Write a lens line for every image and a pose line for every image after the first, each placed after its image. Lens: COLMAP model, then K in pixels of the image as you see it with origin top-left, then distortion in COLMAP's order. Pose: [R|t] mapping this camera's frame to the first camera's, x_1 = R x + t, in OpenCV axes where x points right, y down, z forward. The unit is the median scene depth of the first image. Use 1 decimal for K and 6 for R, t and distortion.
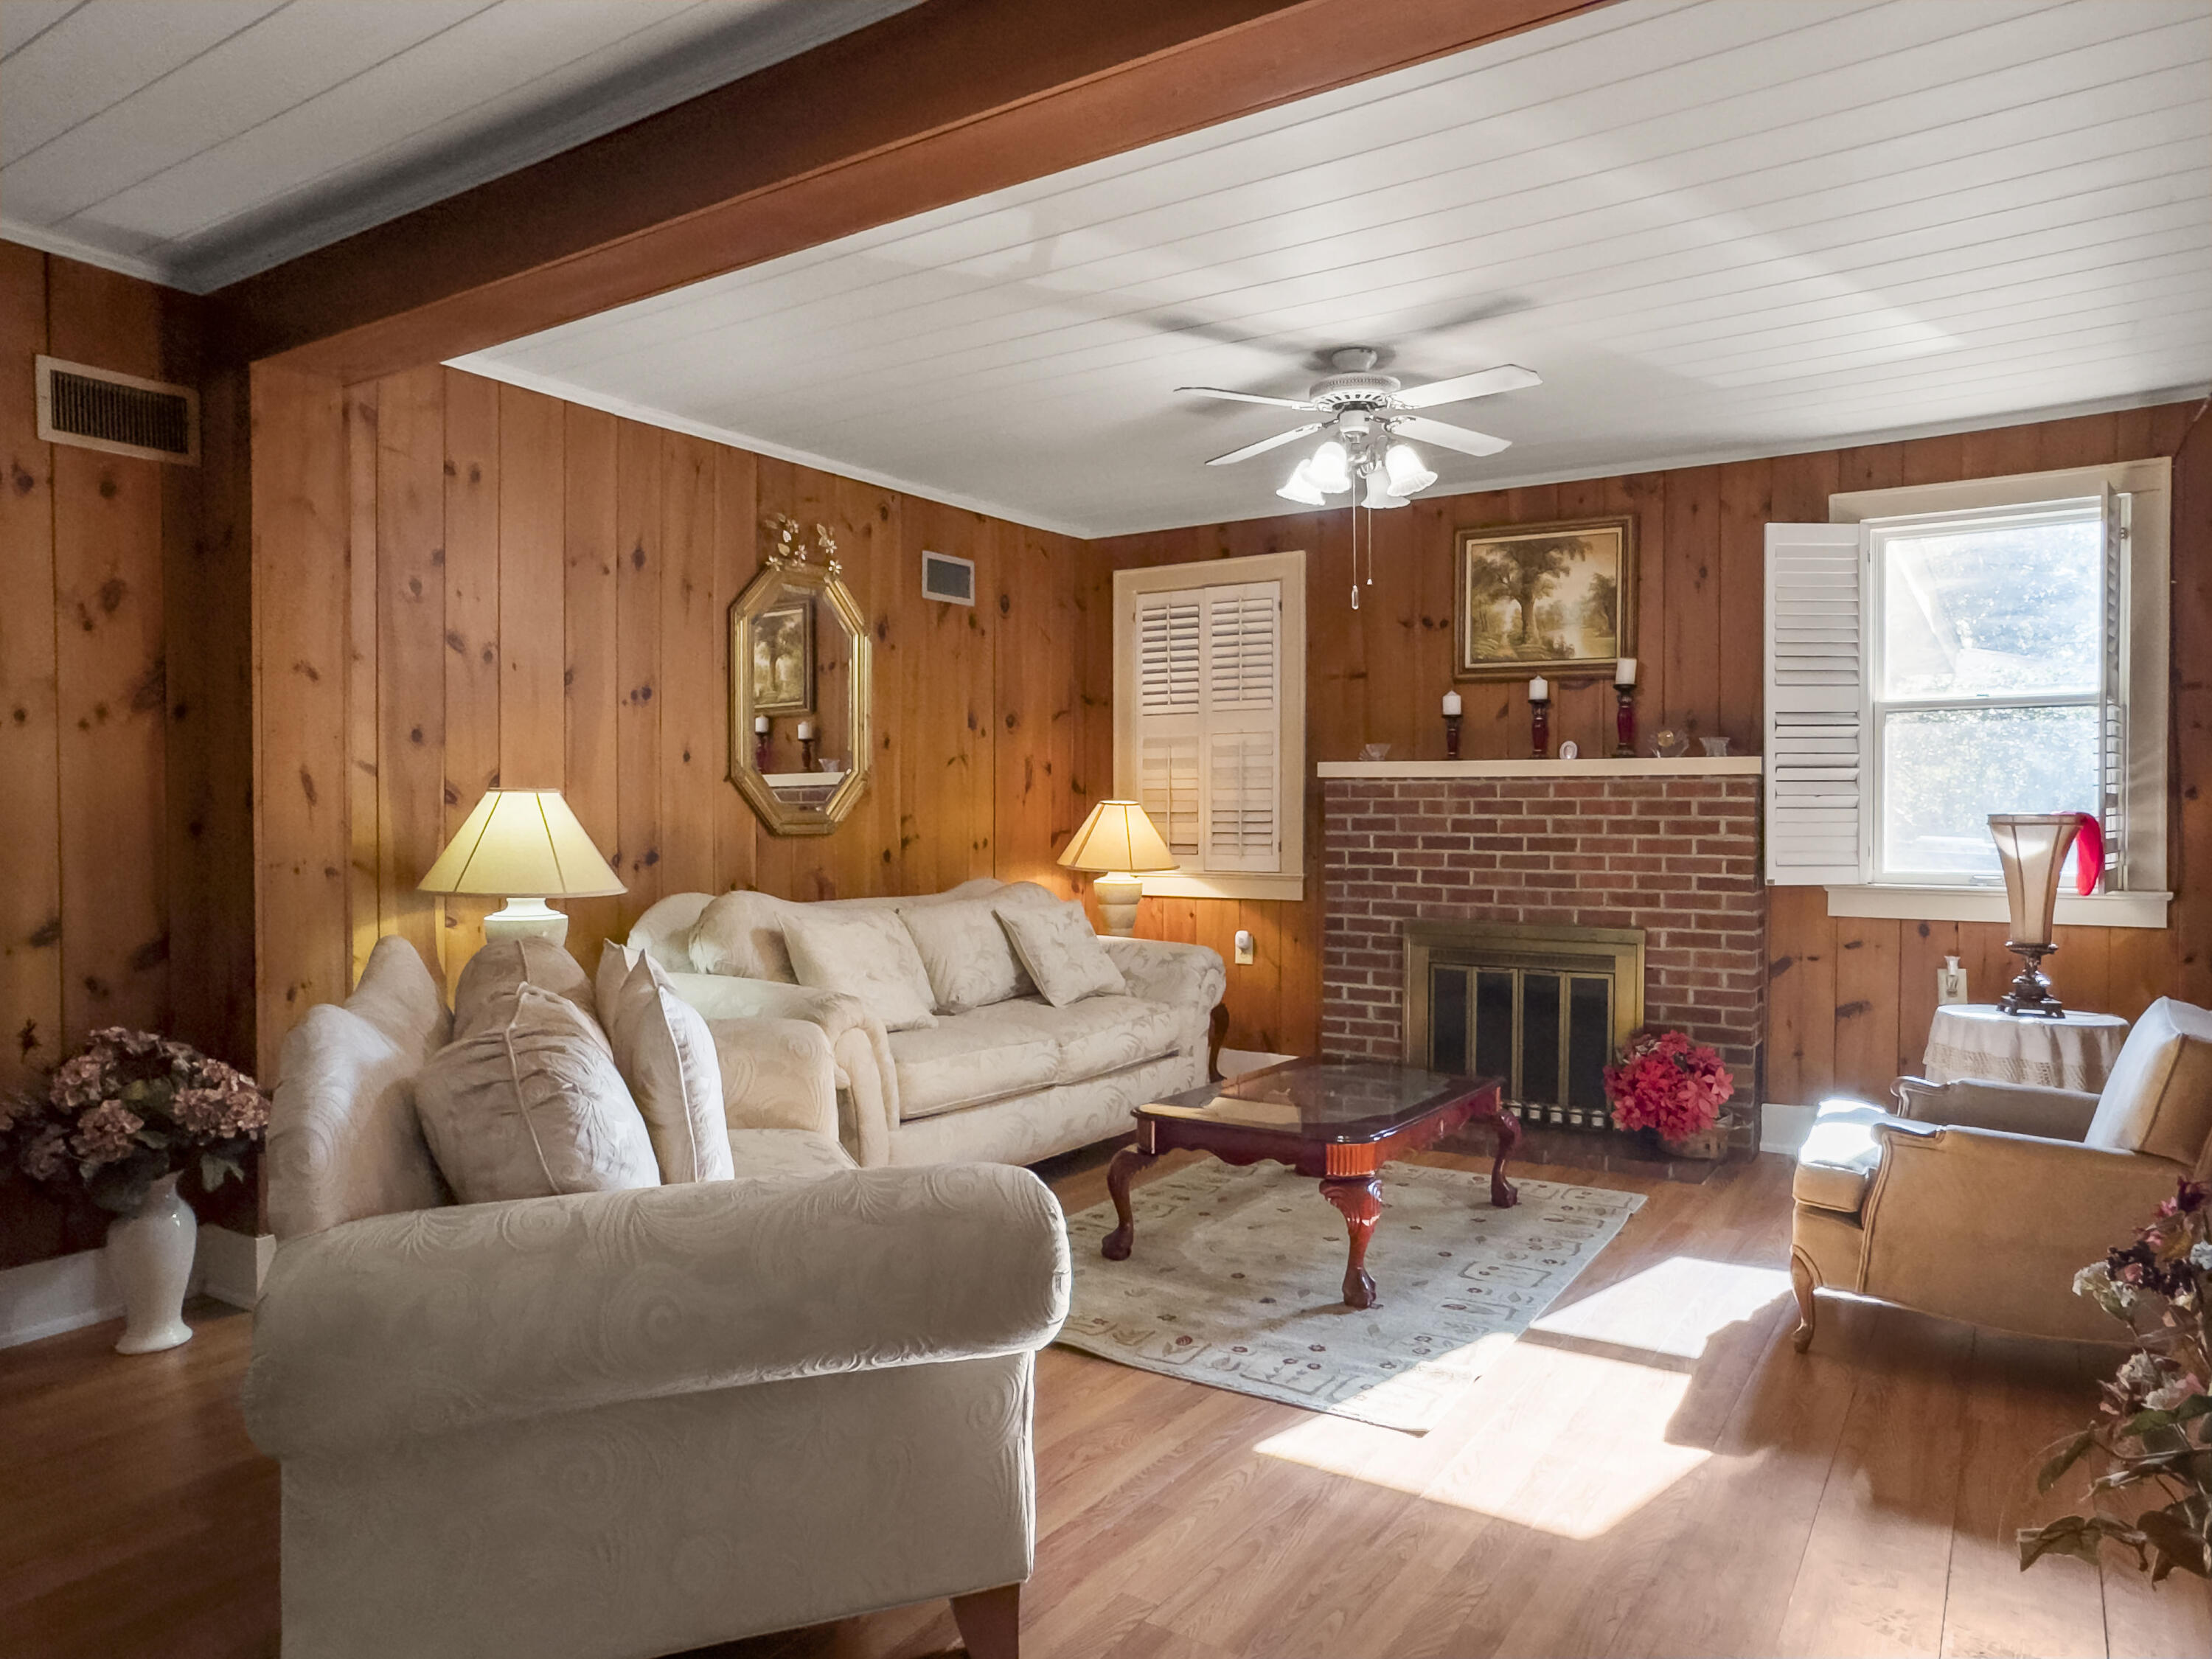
lens RADIAL K [[1479.6, 0, 1108.7], [0, 1479.6, 828.0], [0, 0, 1]] dist [-0.037440, 0.000992]
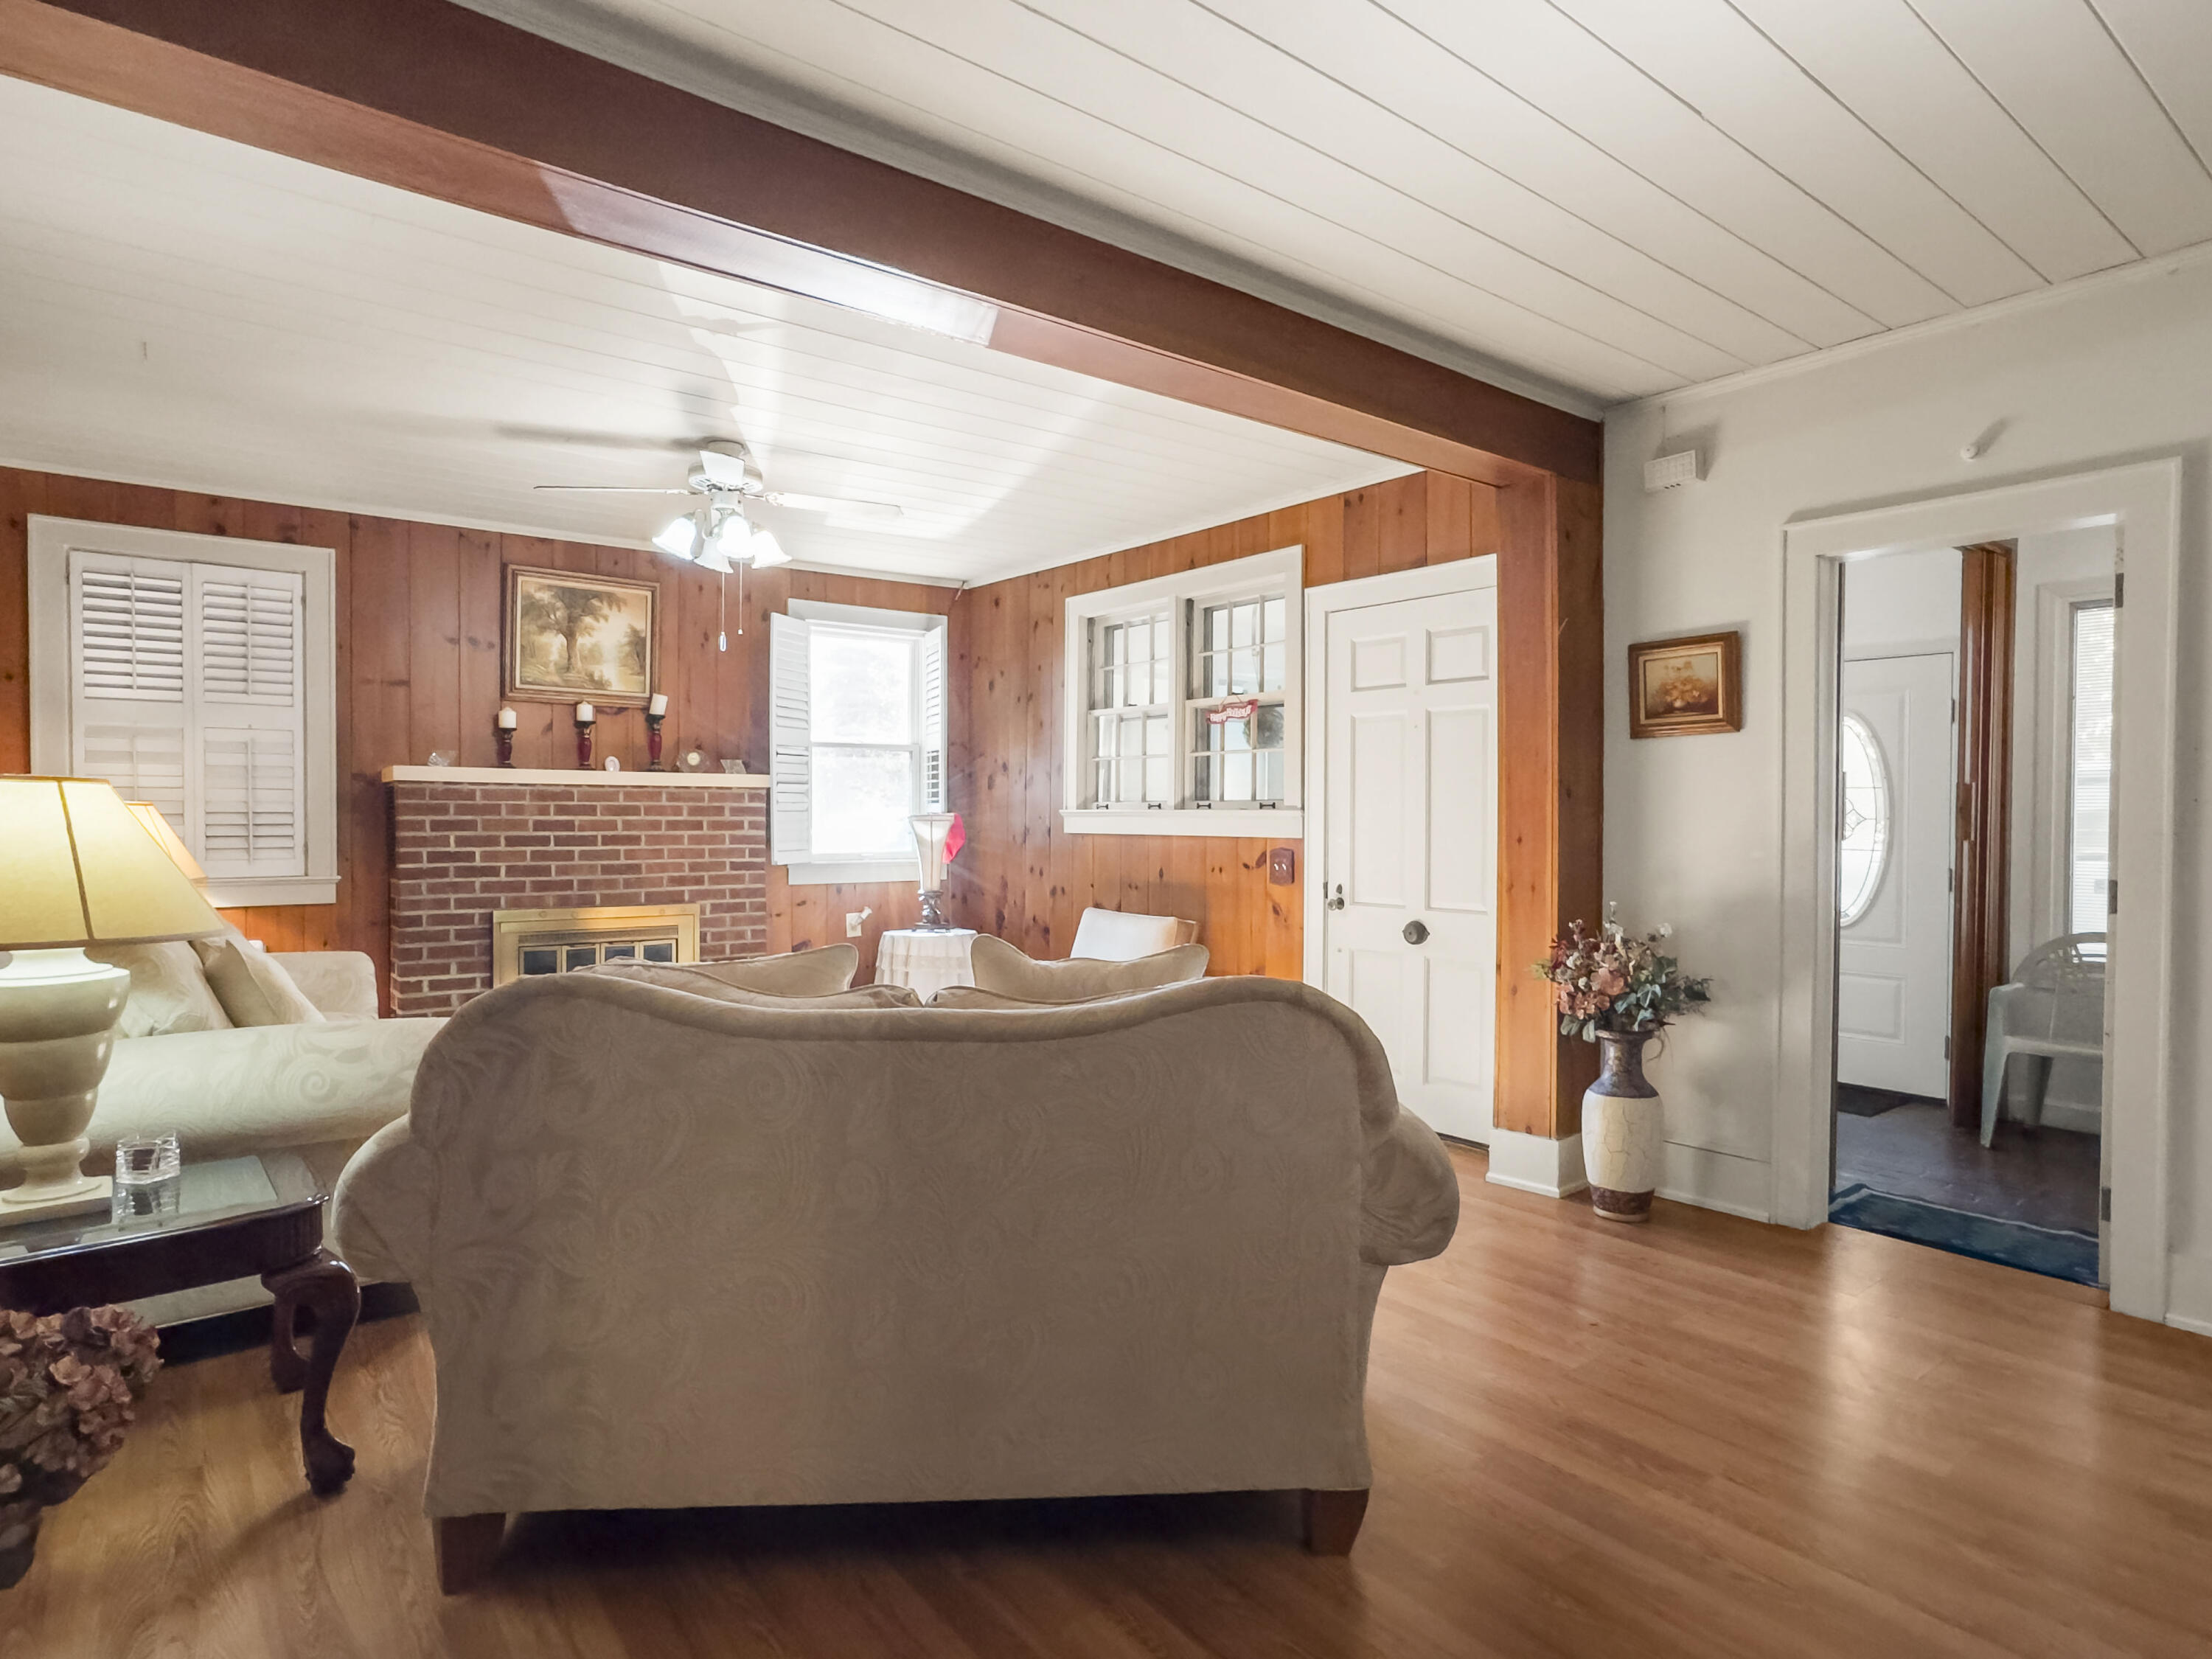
lens RADIAL K [[1242.4, 0, 1113.7], [0, 1242.4, 834.6], [0, 0, 1]] dist [0.001695, 0.002505]
pose [[0.327687, -0.014113, 0.944681, -0.534078], [0.010018, 0.999884, 0.011462, -0.001263], [-0.944733, 0.005708, 0.327790, 0.258718]]
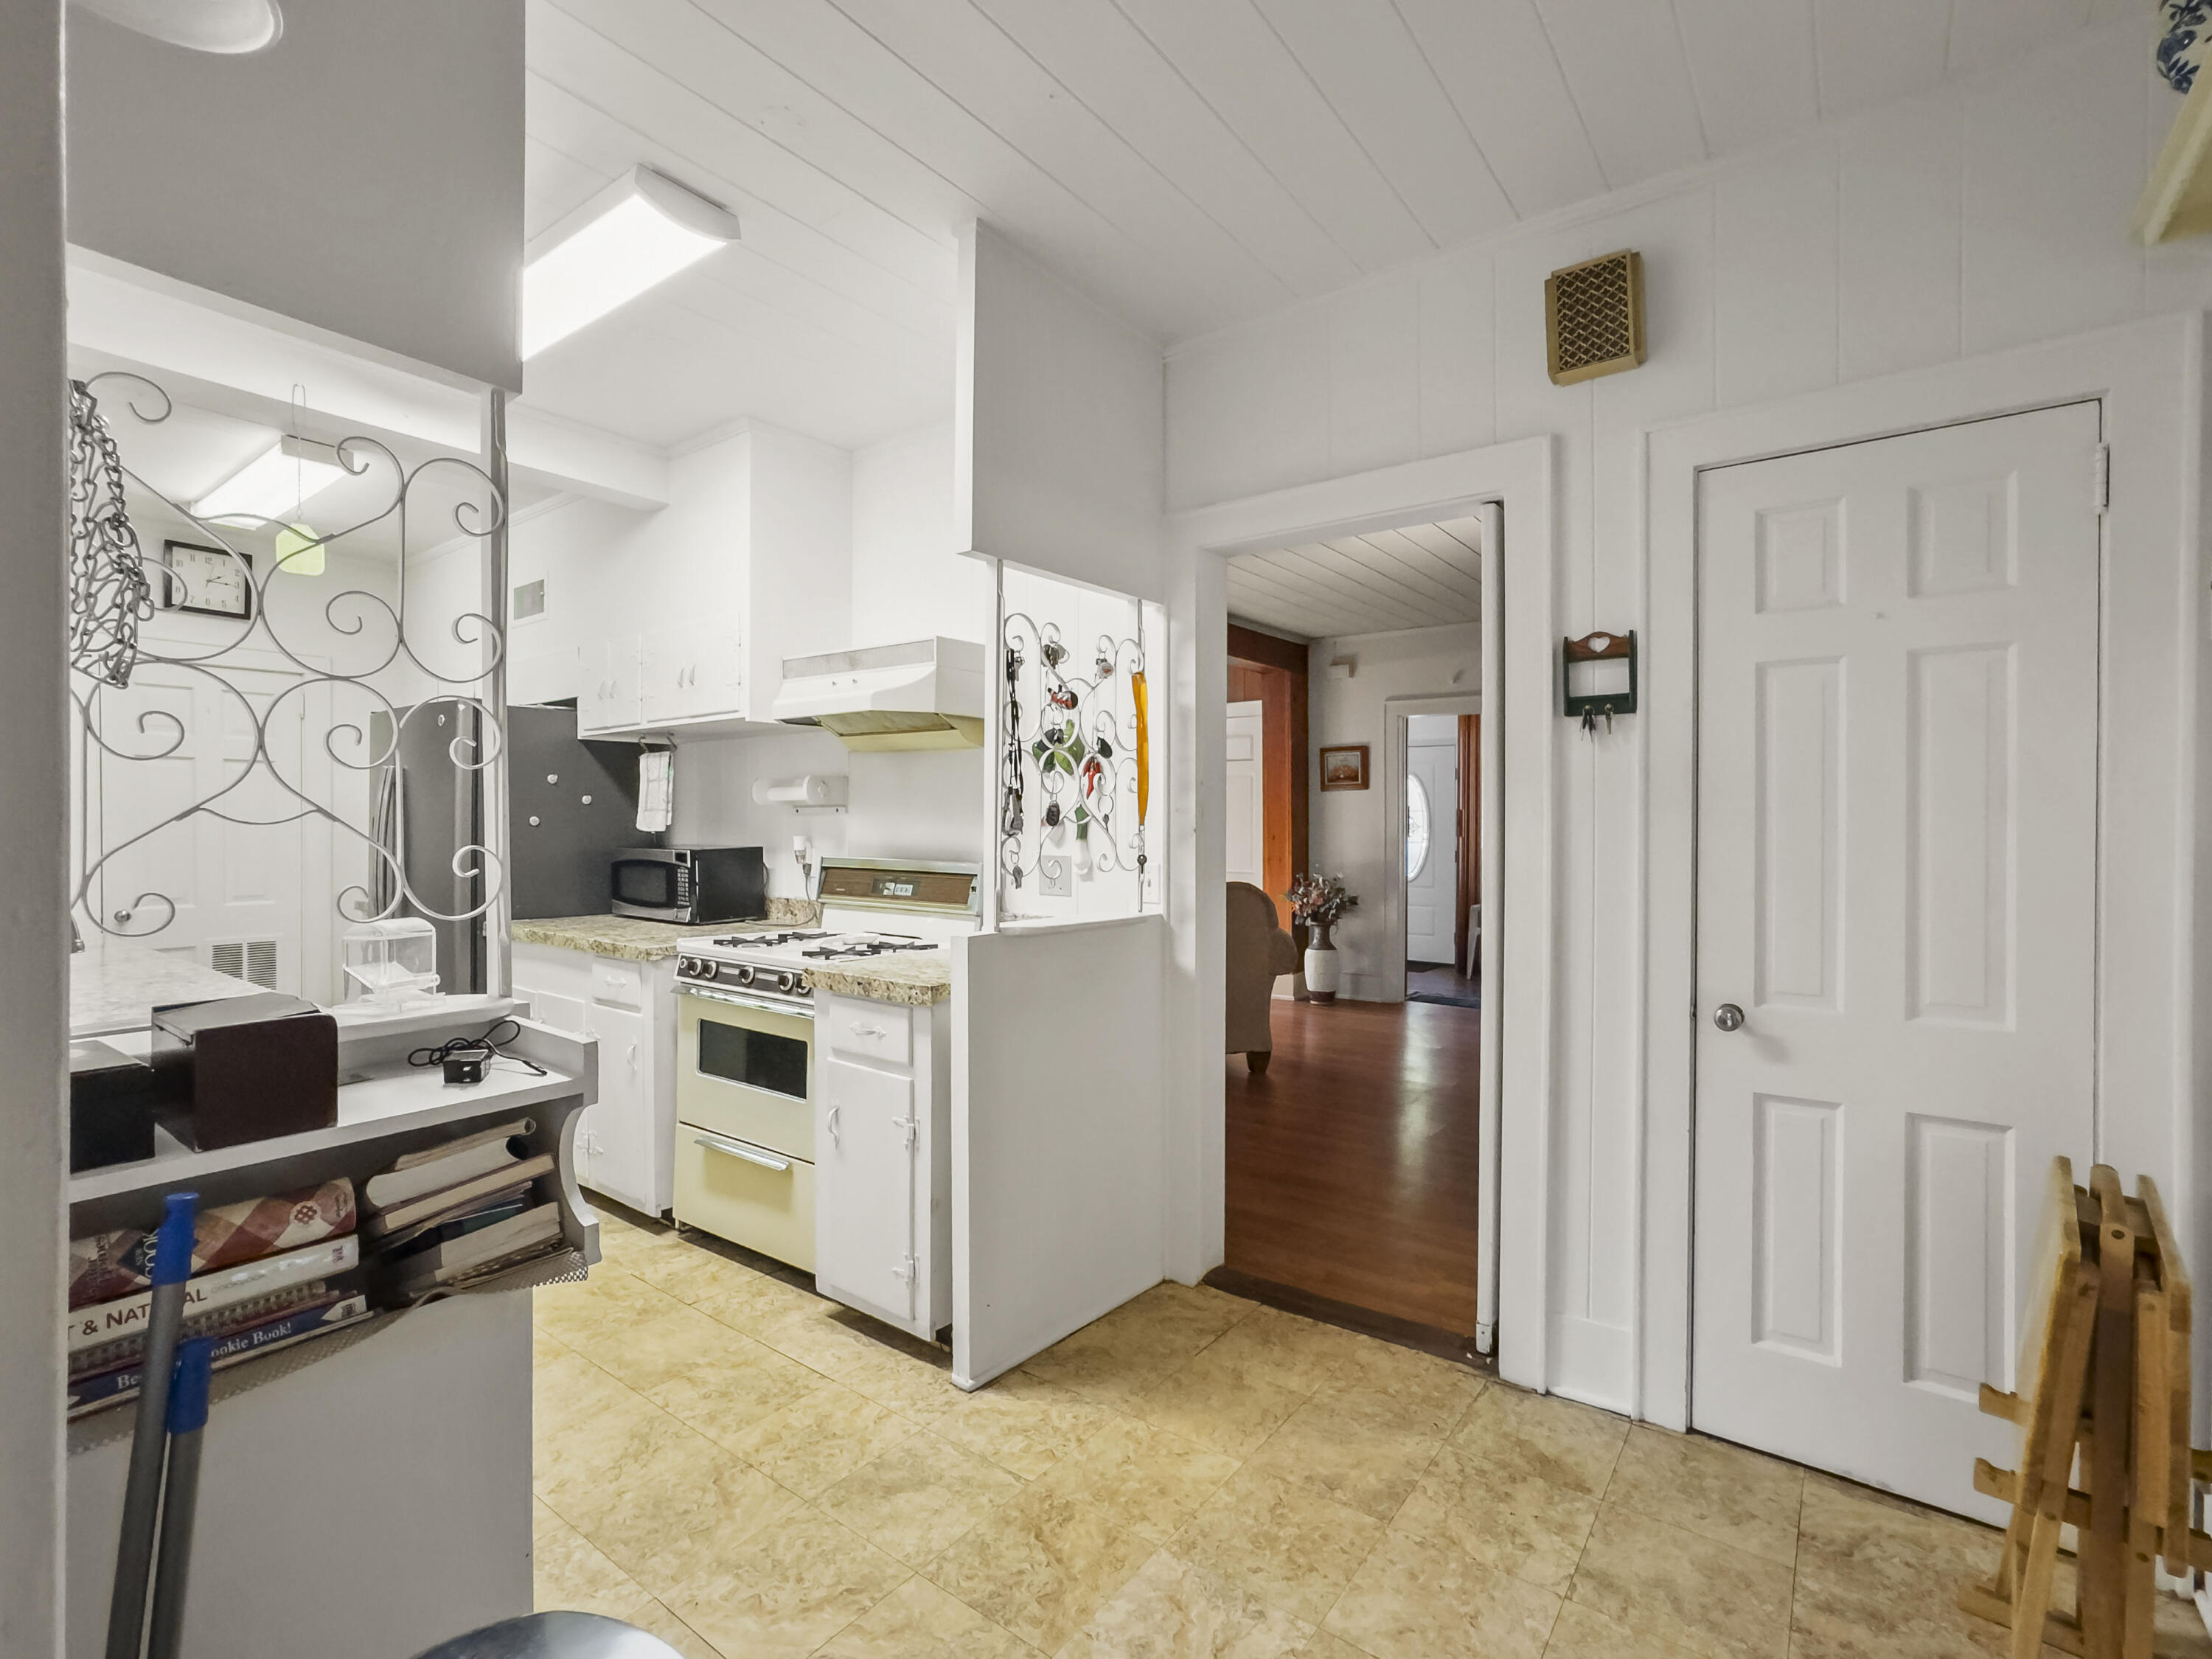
lens RADIAL K [[1045.6, 0, 1097.5], [0, 1045.6, 830.4], [0, 0, 1]] dist [-0.004694, -0.000152]
pose [[0.092445, -0.003989, 0.995710, -2.252730], [0.014102, 0.999897, 0.002697, -0.007601], [-0.995618, 0.013792, 0.092491, 0.600683]]
